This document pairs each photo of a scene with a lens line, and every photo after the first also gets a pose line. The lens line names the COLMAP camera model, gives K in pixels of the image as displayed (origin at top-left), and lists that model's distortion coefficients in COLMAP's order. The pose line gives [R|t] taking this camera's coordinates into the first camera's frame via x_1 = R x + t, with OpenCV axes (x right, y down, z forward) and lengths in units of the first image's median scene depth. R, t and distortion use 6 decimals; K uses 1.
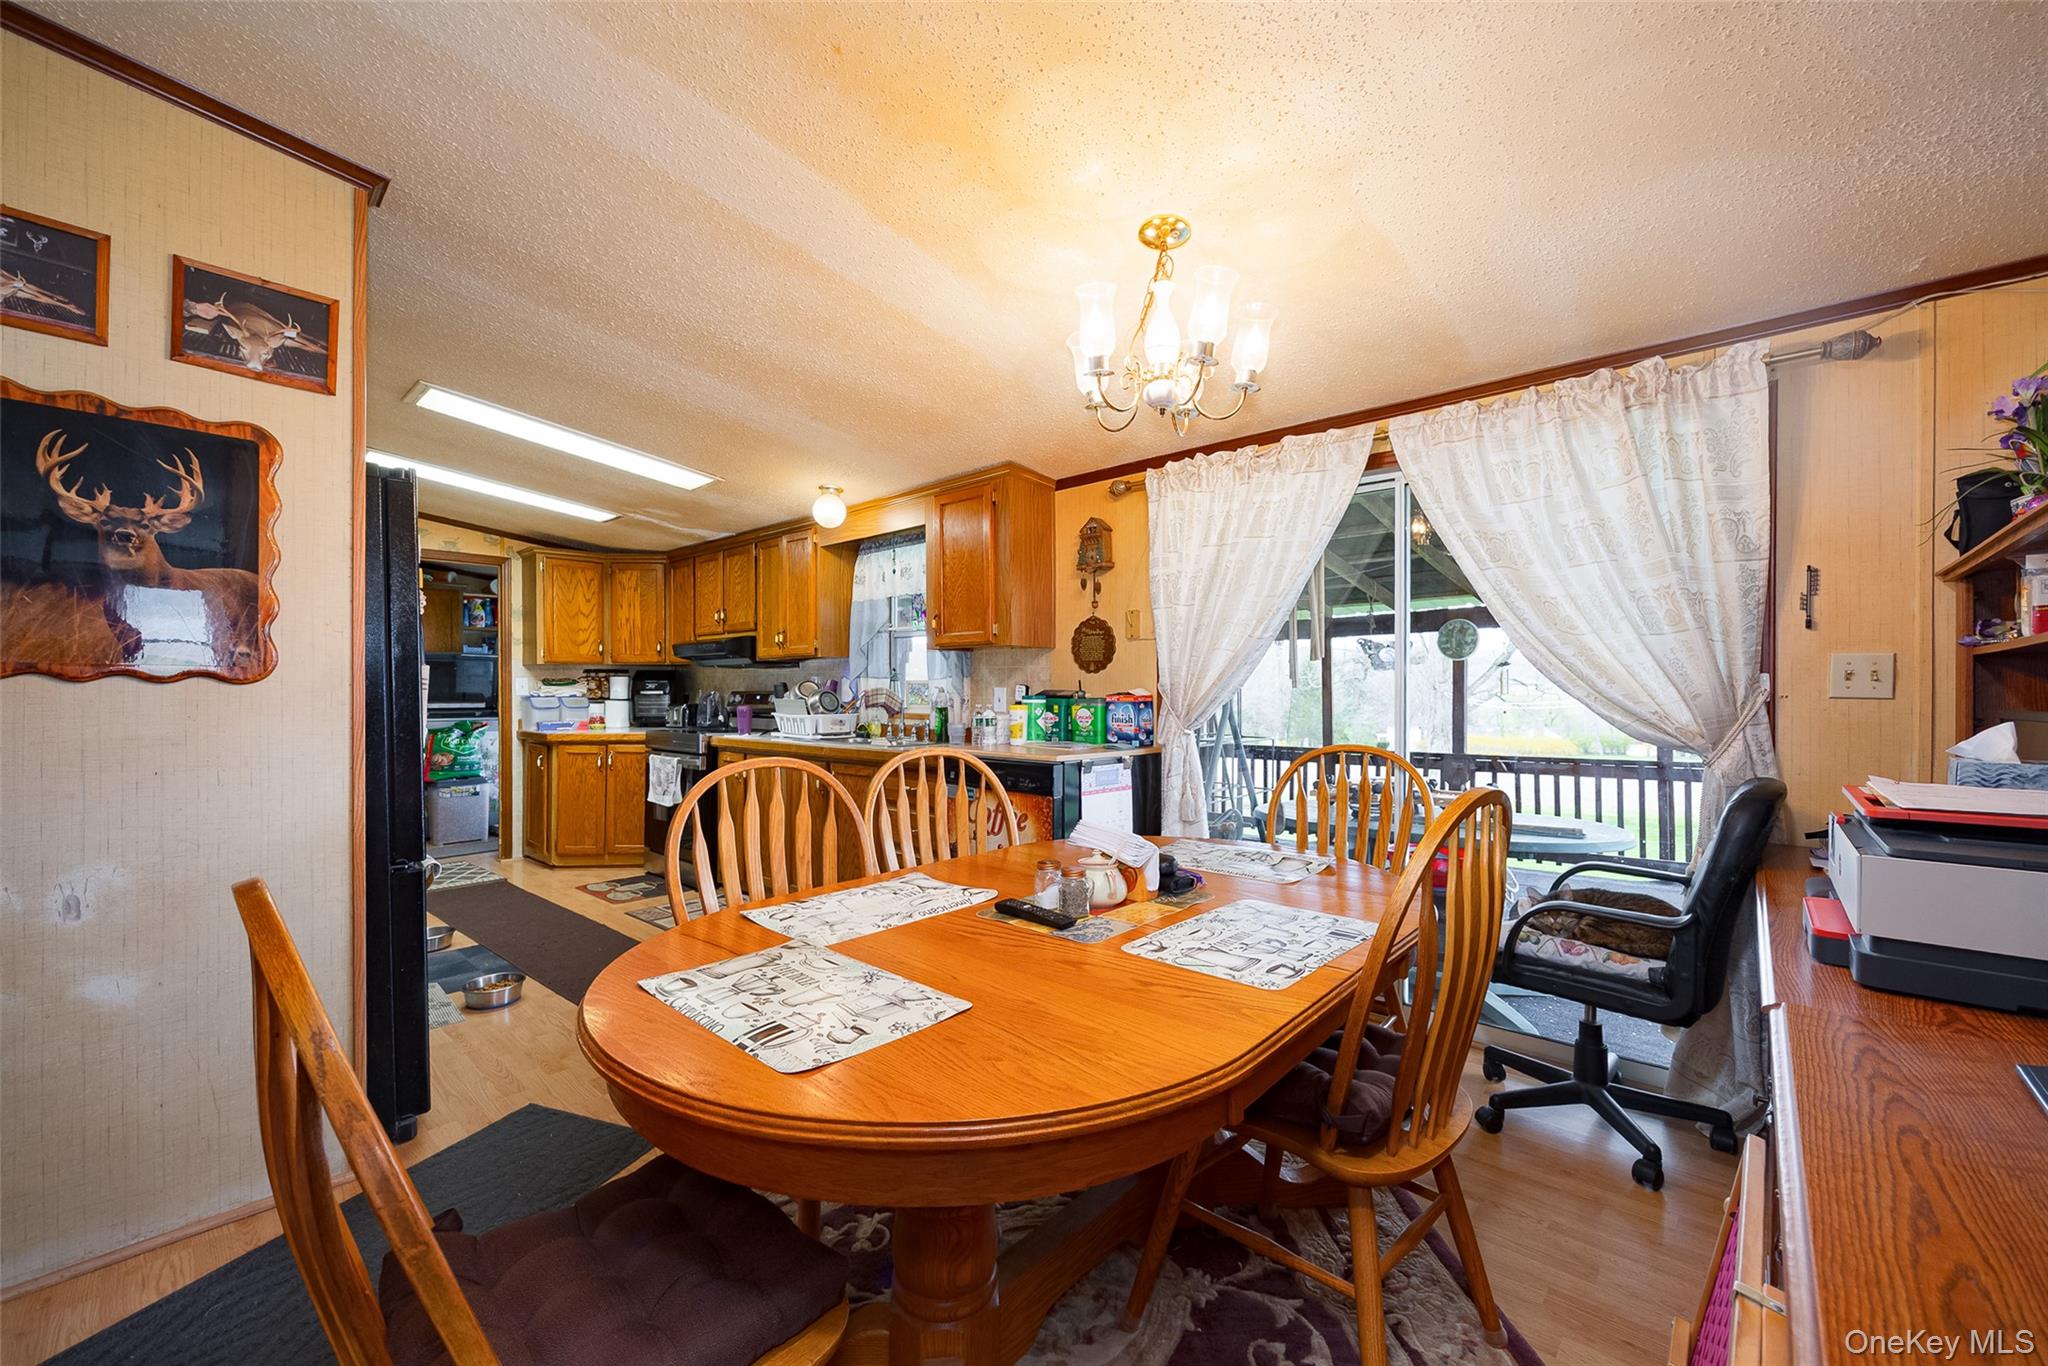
lens RADIAL K [[800.5, 0, 1028.3], [0, 800.5, 696.7], [0, 0, 1]] dist [0.000218, -0.000007]
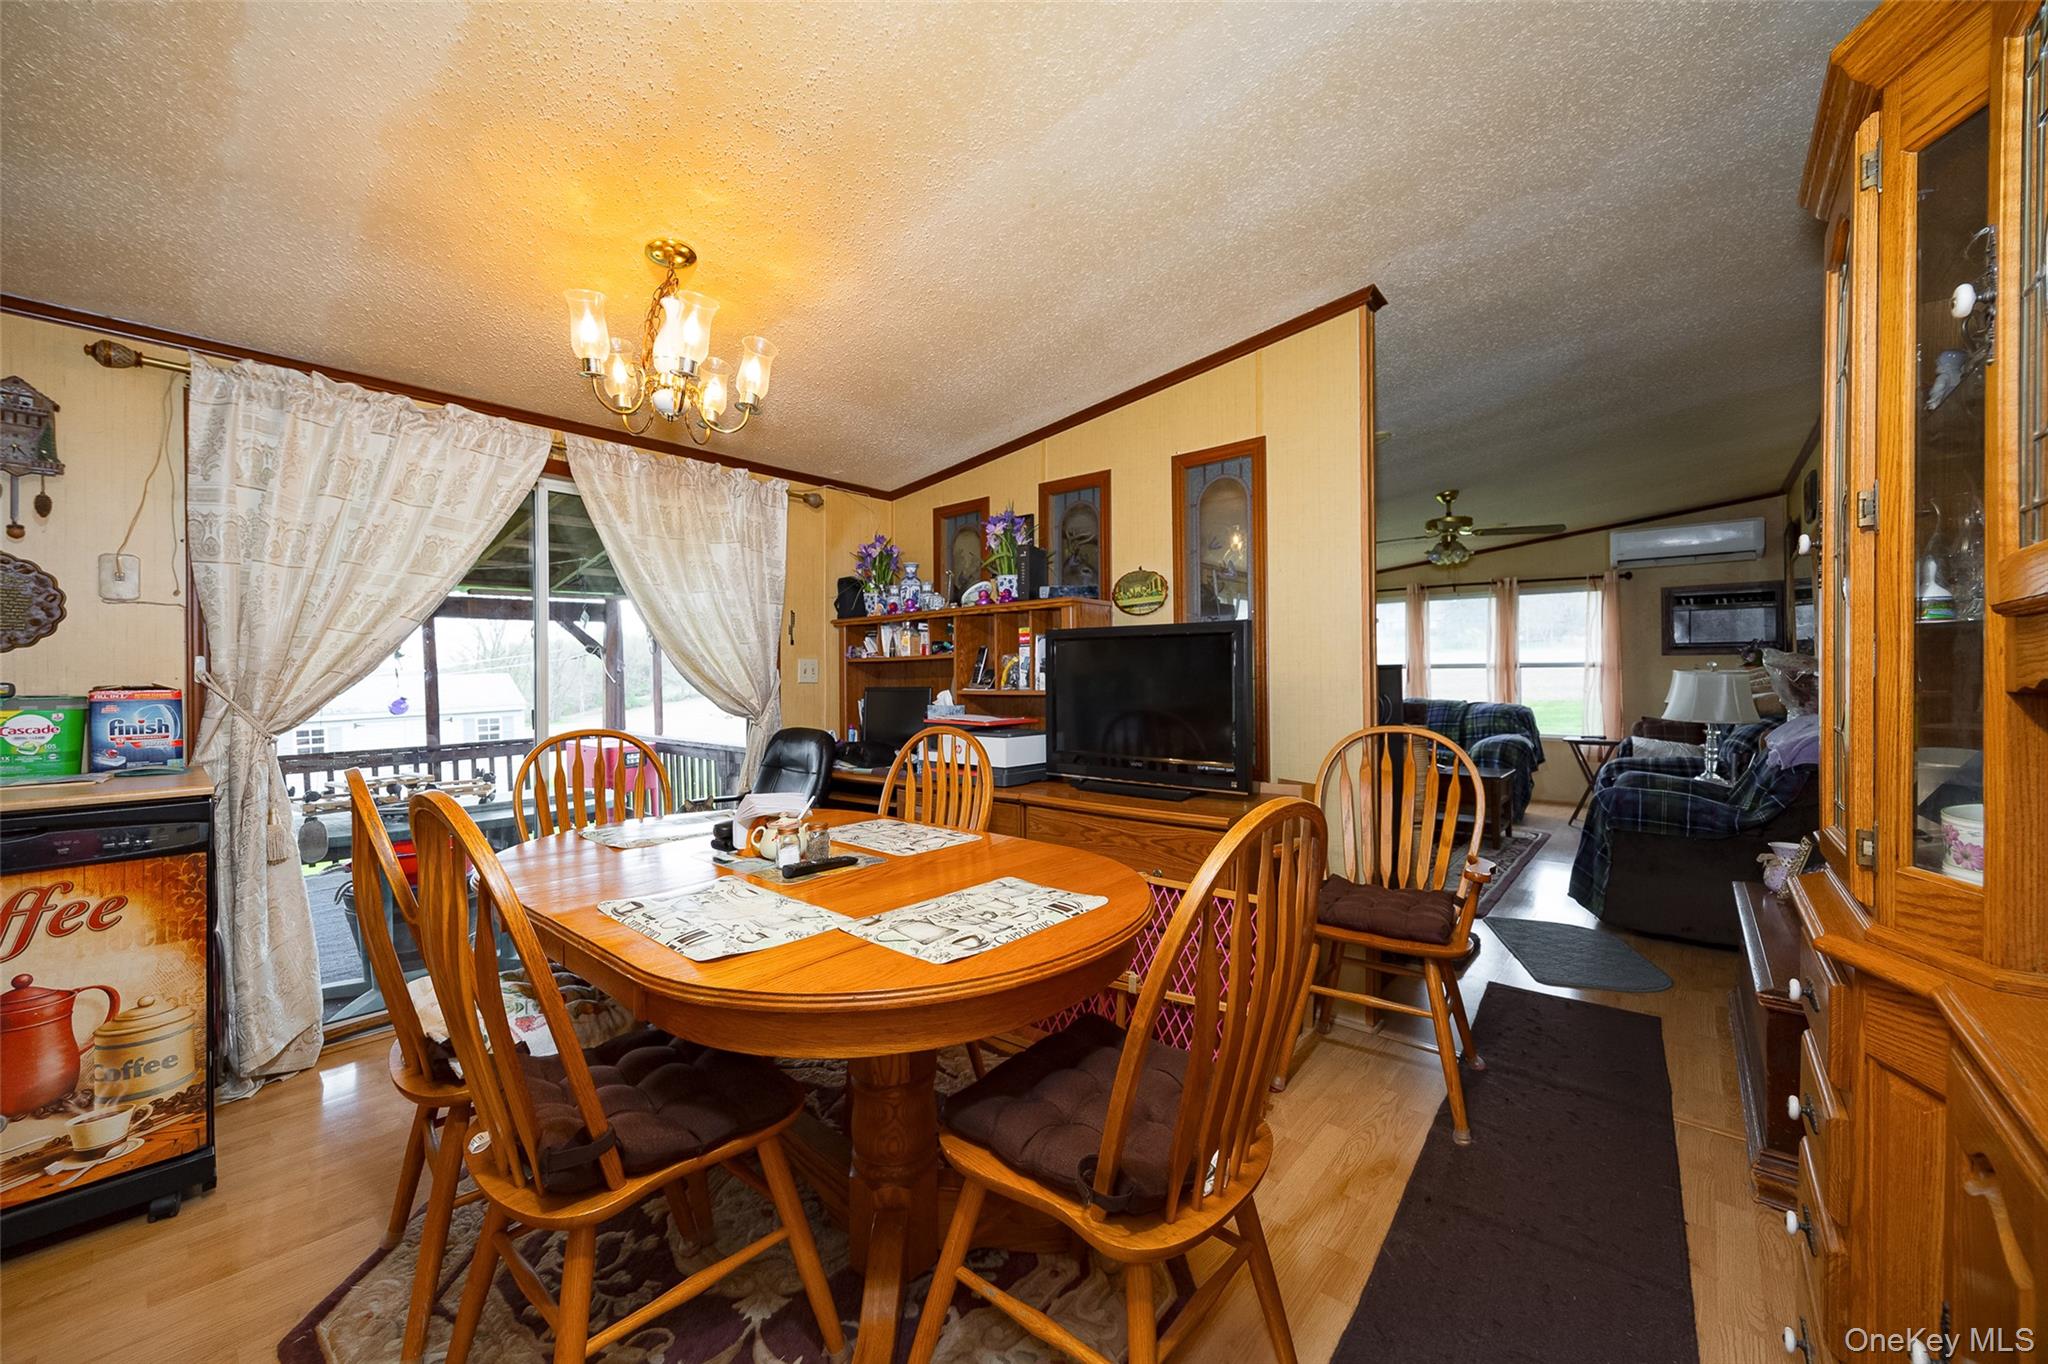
lens RADIAL K [[800.5, 0, 1030.6], [0, 800.5, 677.0], [0, 0, 1]] dist [0.000218, -0.000007]
pose [[-0.037865, 0.003007, 0.999278, -0.664120], [0.013189, 0.999910, -0.002509, -0.001493], [-0.999196, 0.013085, -0.037901, 0.407224]]
